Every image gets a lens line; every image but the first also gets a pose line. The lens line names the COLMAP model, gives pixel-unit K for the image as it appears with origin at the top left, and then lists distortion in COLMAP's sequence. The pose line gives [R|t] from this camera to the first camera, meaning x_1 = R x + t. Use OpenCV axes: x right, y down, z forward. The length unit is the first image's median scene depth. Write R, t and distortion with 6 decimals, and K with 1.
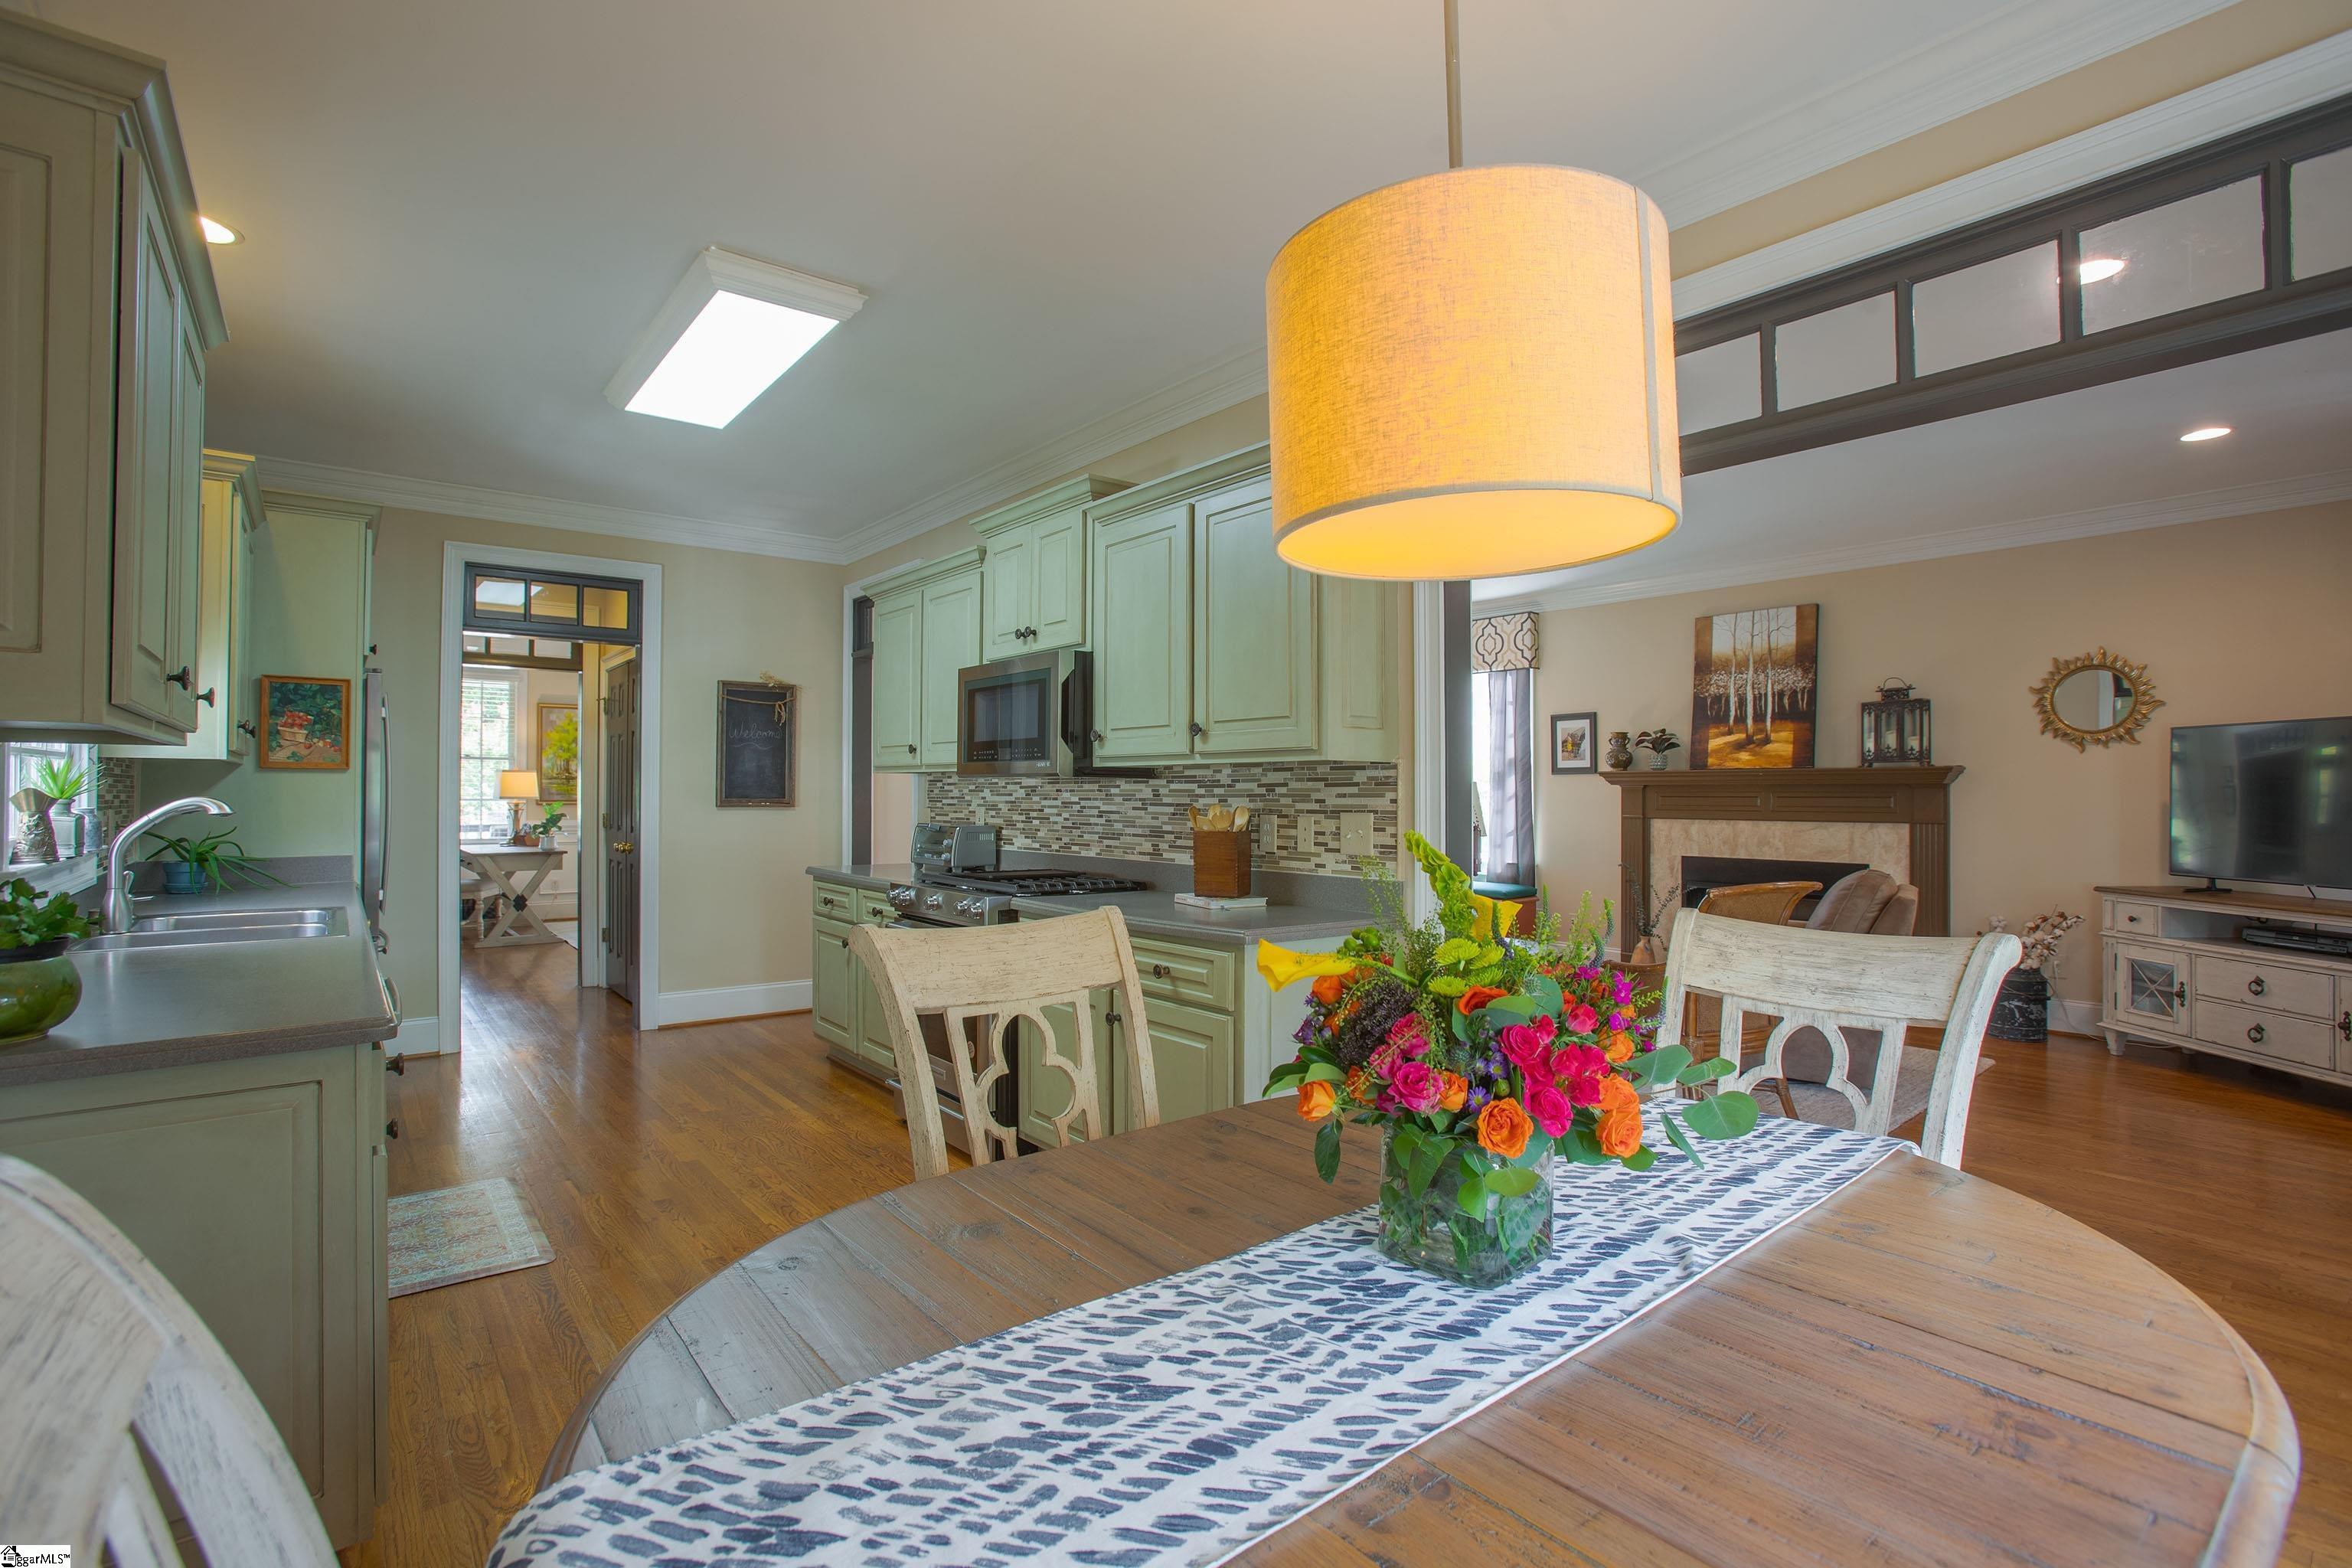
lens RADIAL K [[1080.4, 0, 1183.0], [0, 1080.4, 782.3], [0, 0, 1]] dist [-0.051478, 0.021701]
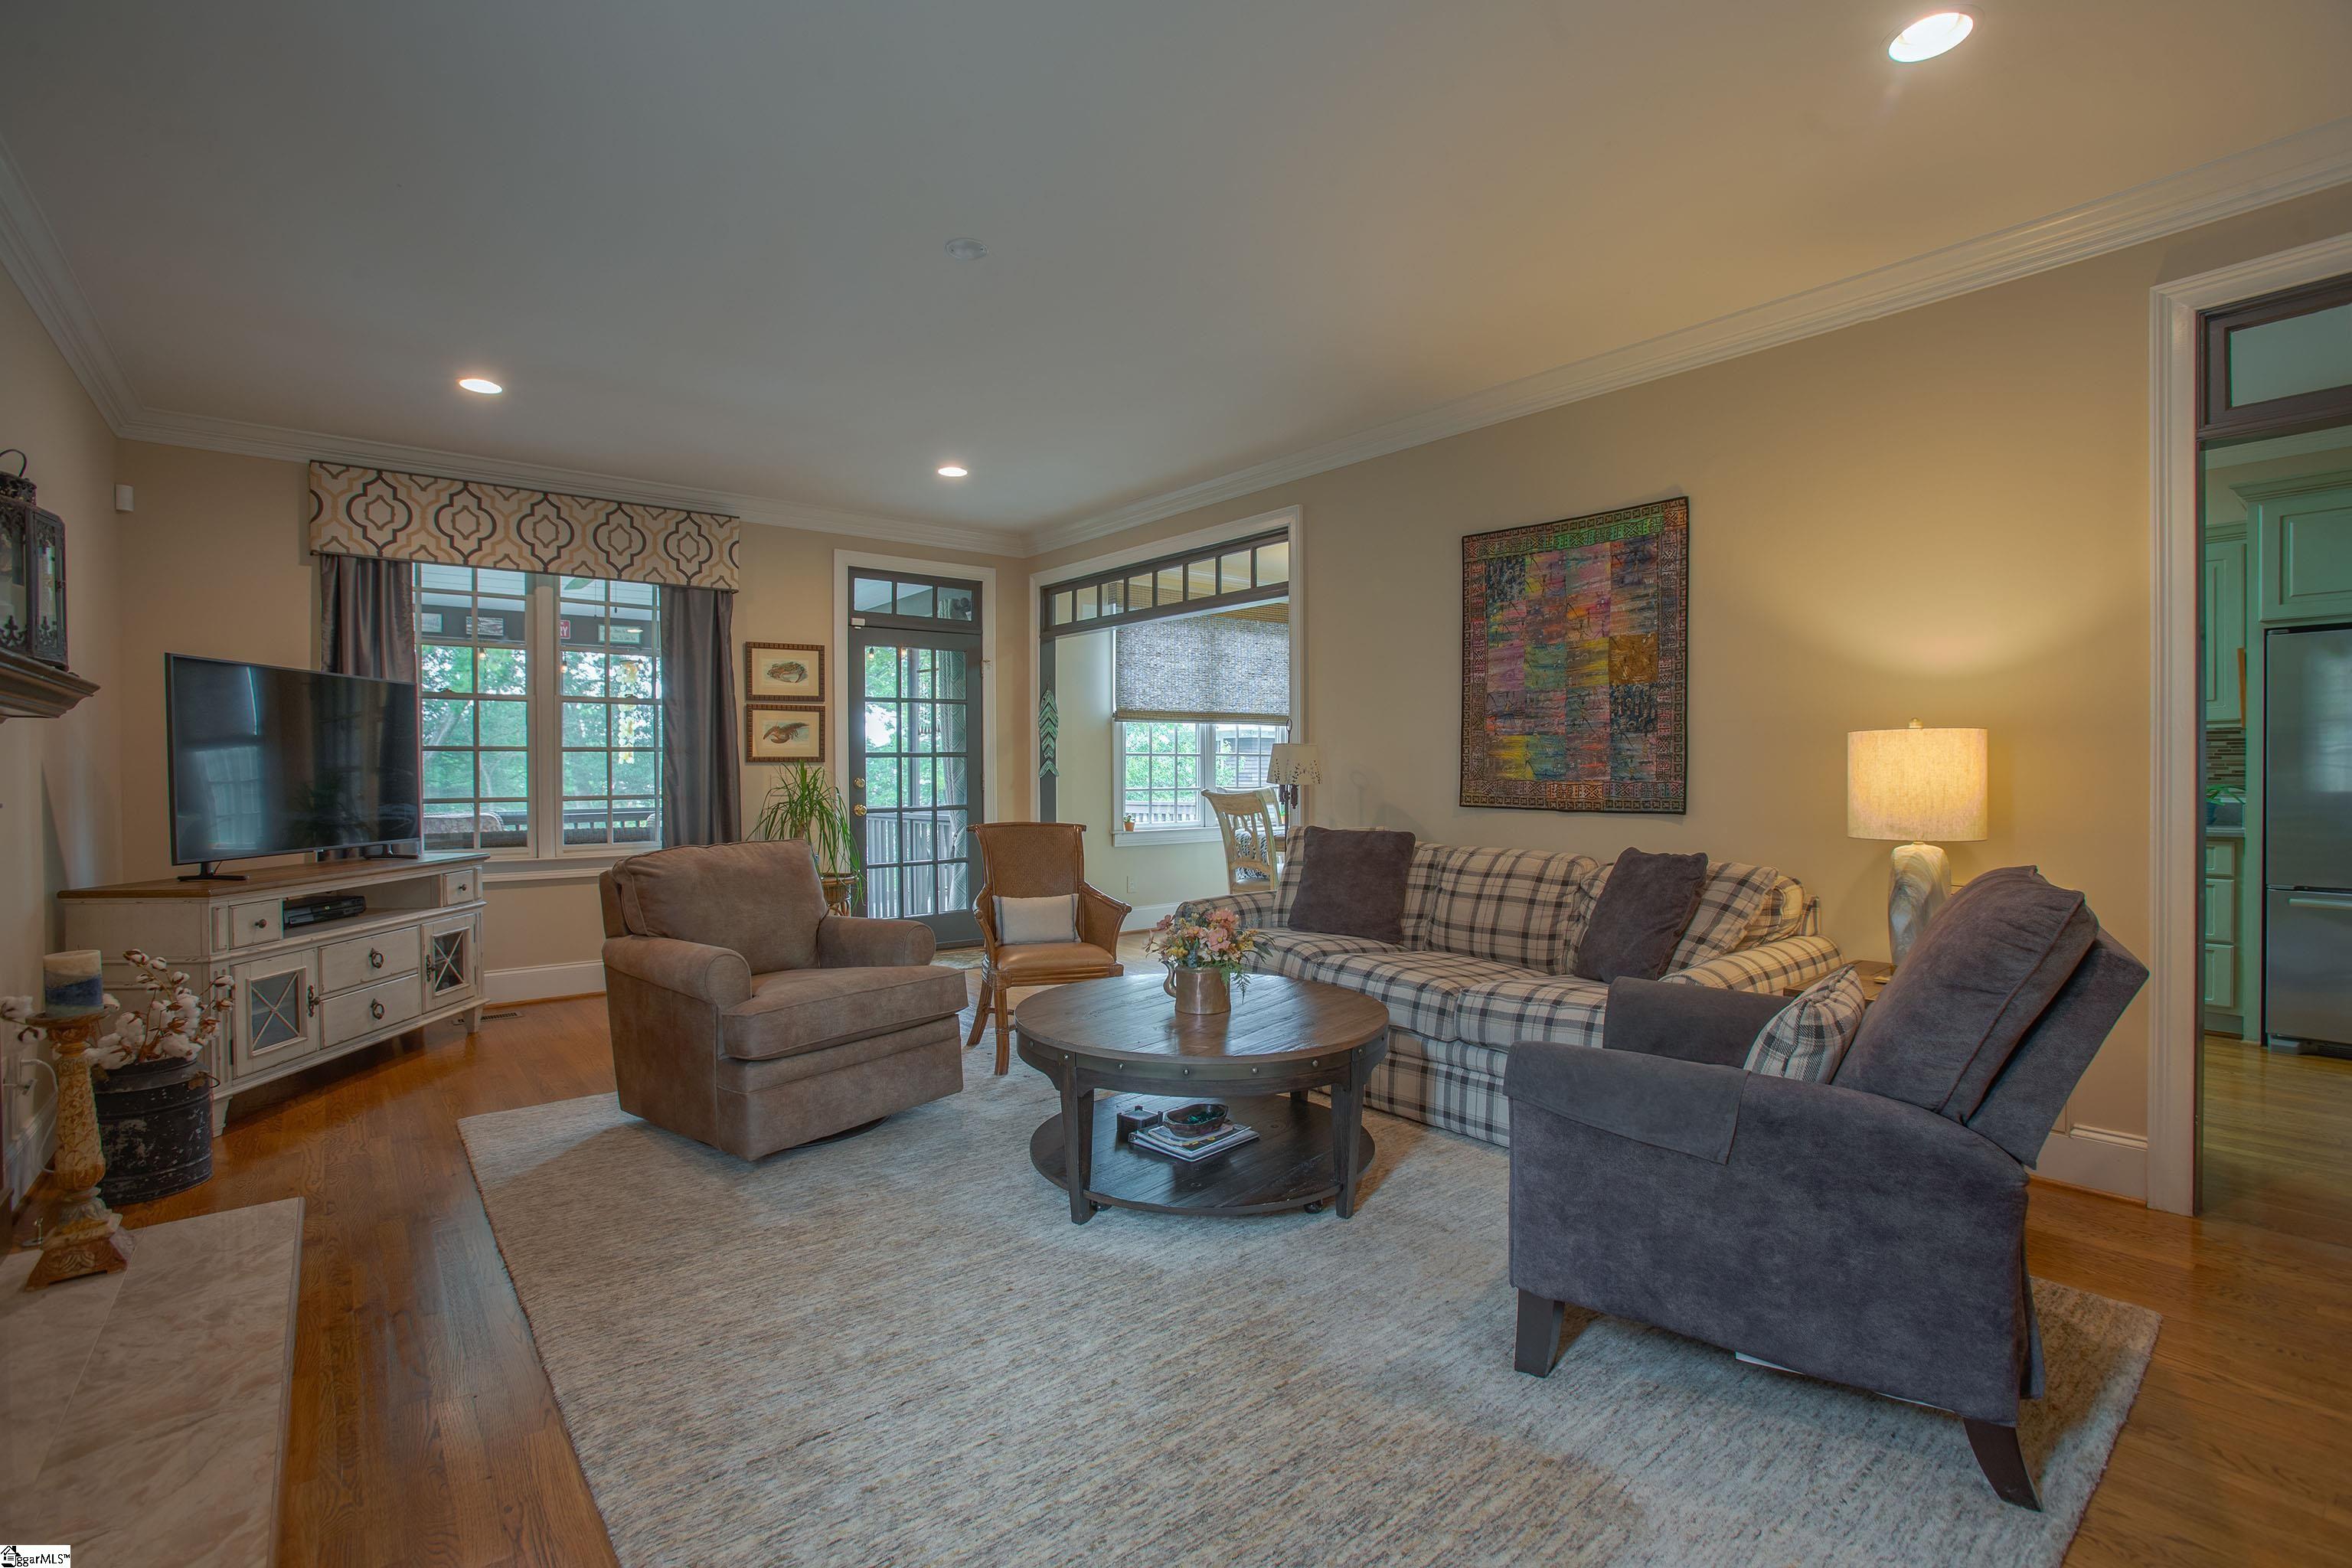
lens RADIAL K [[1067.7, 0, 1172.3], [0, 1067.7, 783.8], [0, 0, 1]] dist [-0.088669, 0.042539]
pose [[-0.999977, 0.001086, 0.006644, 0.276100], [0.001103, 0.999996, 0.002500, 0.033342], [-0.006641, 0.002507, -0.999975, 1.681969]]
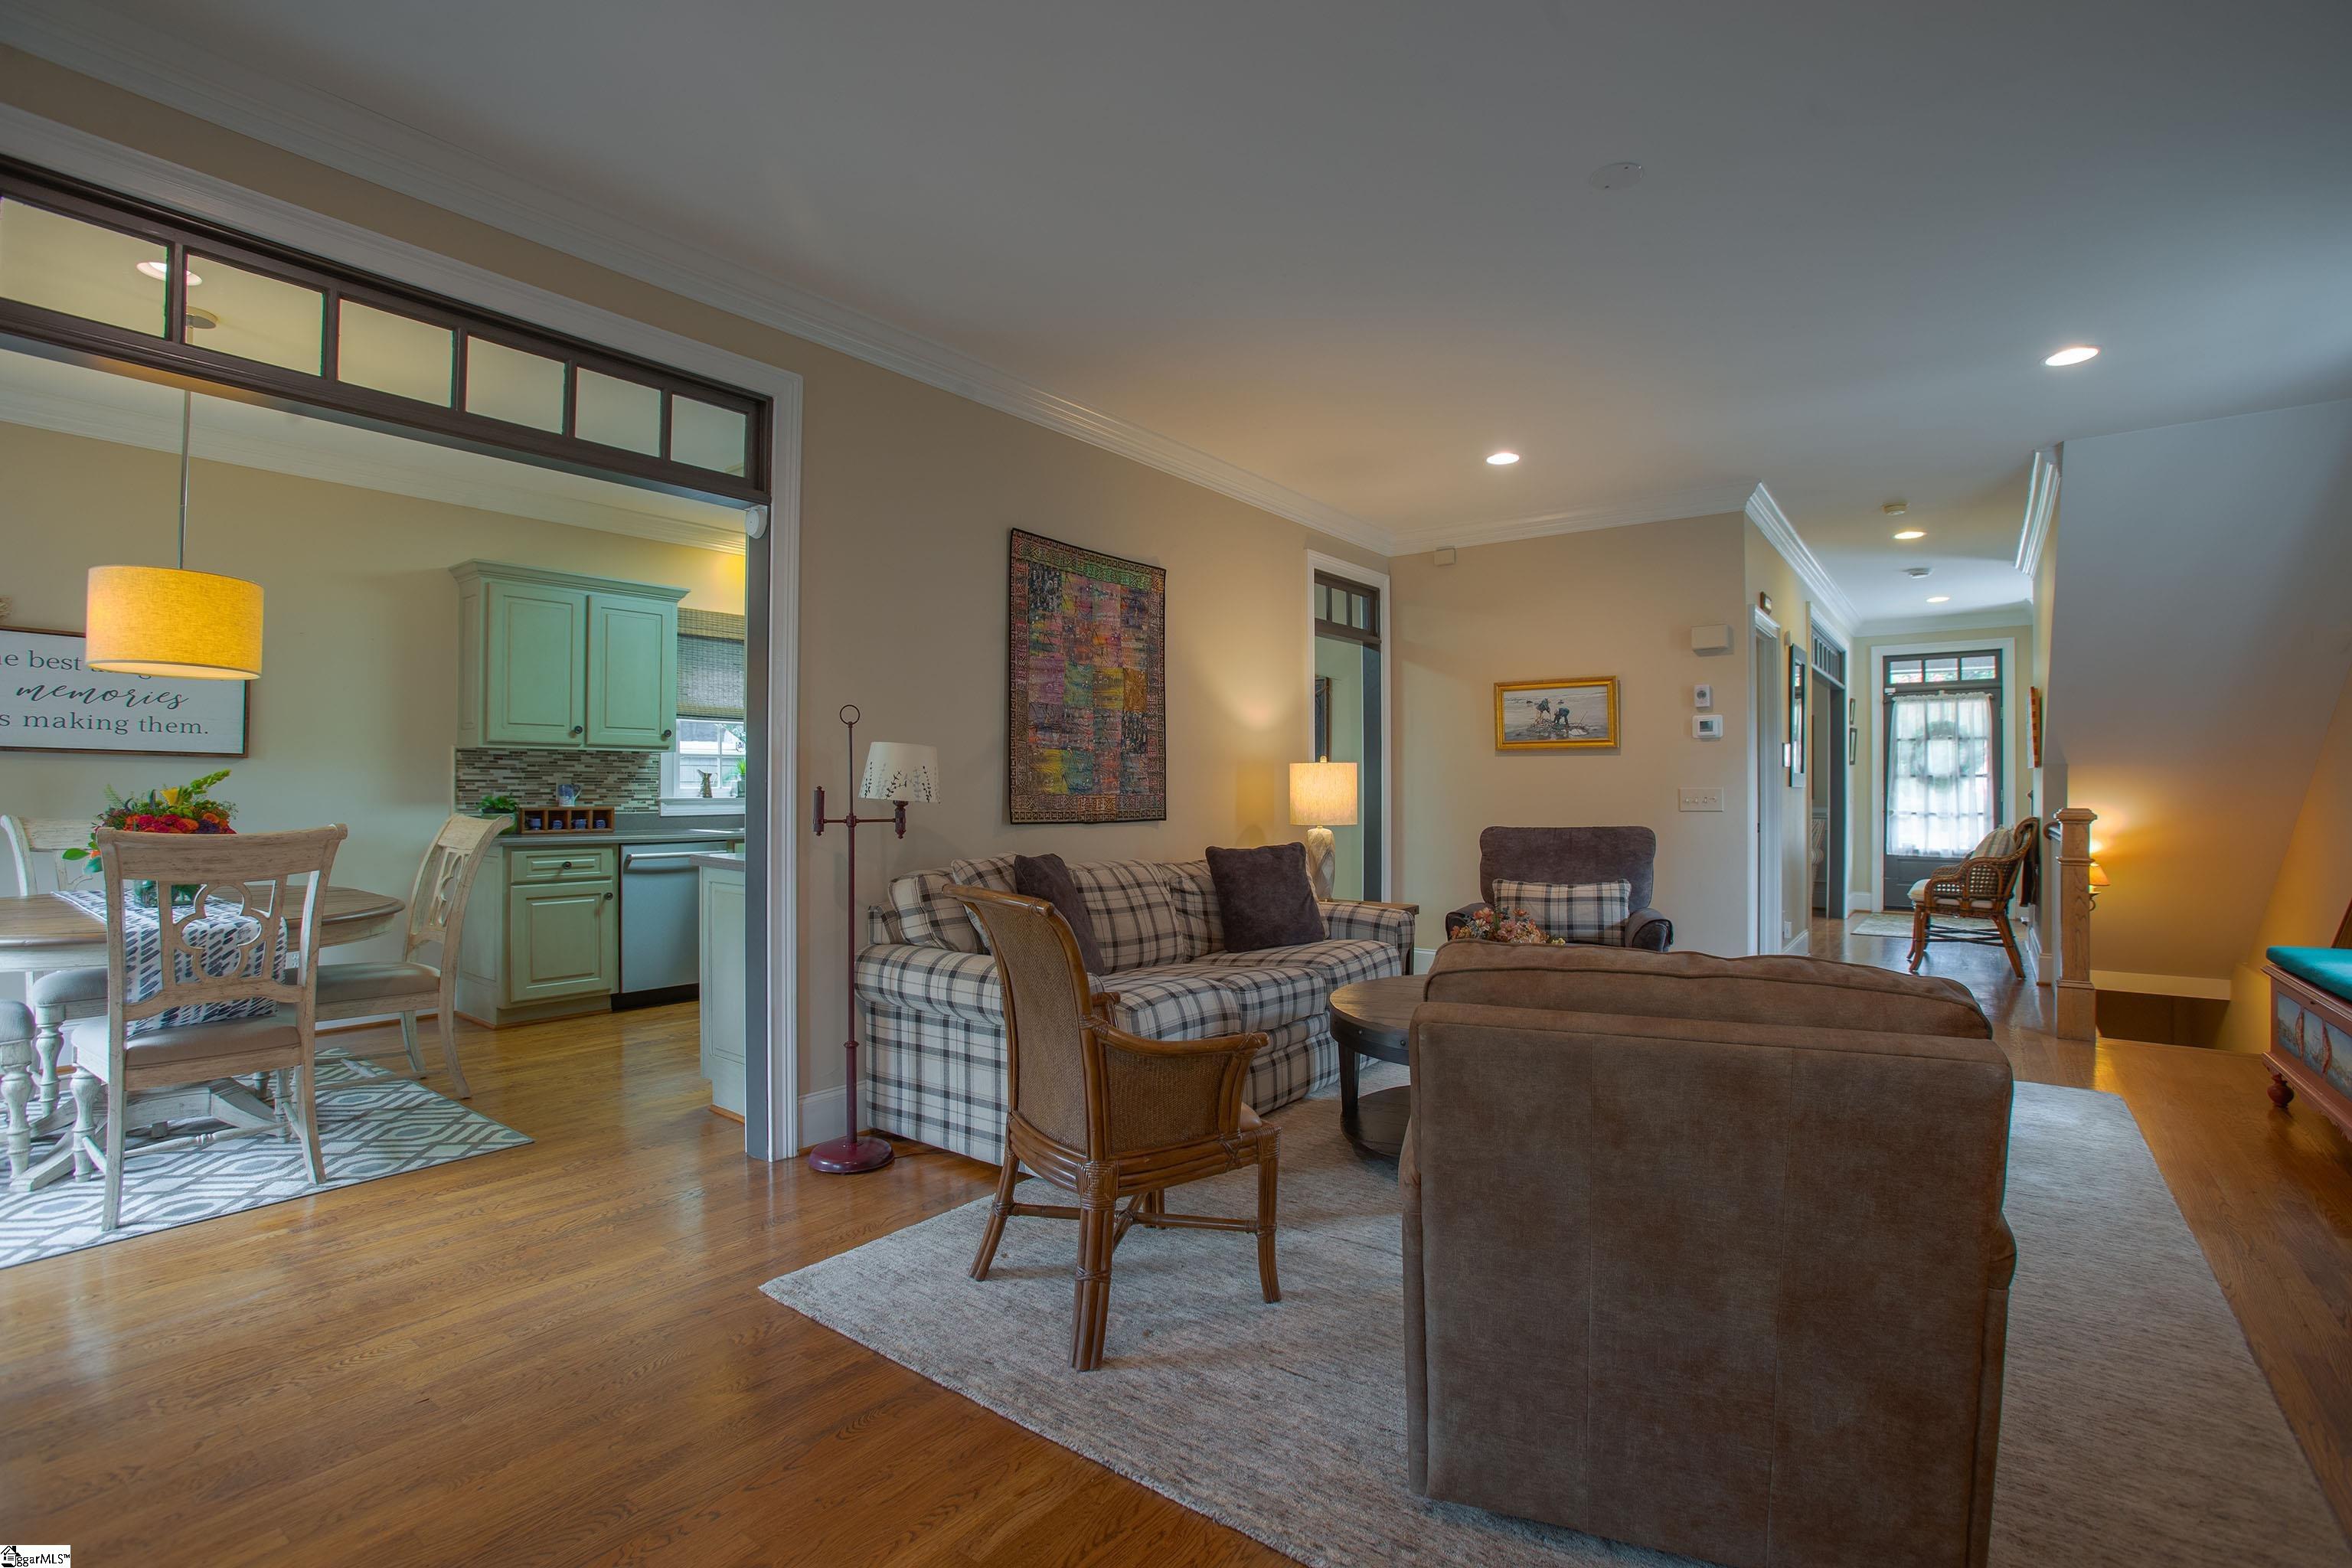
lens RADIAL K [[1067.7, 0, 1172.3], [0, 1067.7, 783.8], [0, 0, 1]] dist [-0.088669, 0.042539]
pose [[0.219790, -0.003980, -0.975539, 0.857577], [0.007737, 0.999967, -0.002336, 0.027157], [0.975517, -0.007035, 0.219814, 0.728293]]
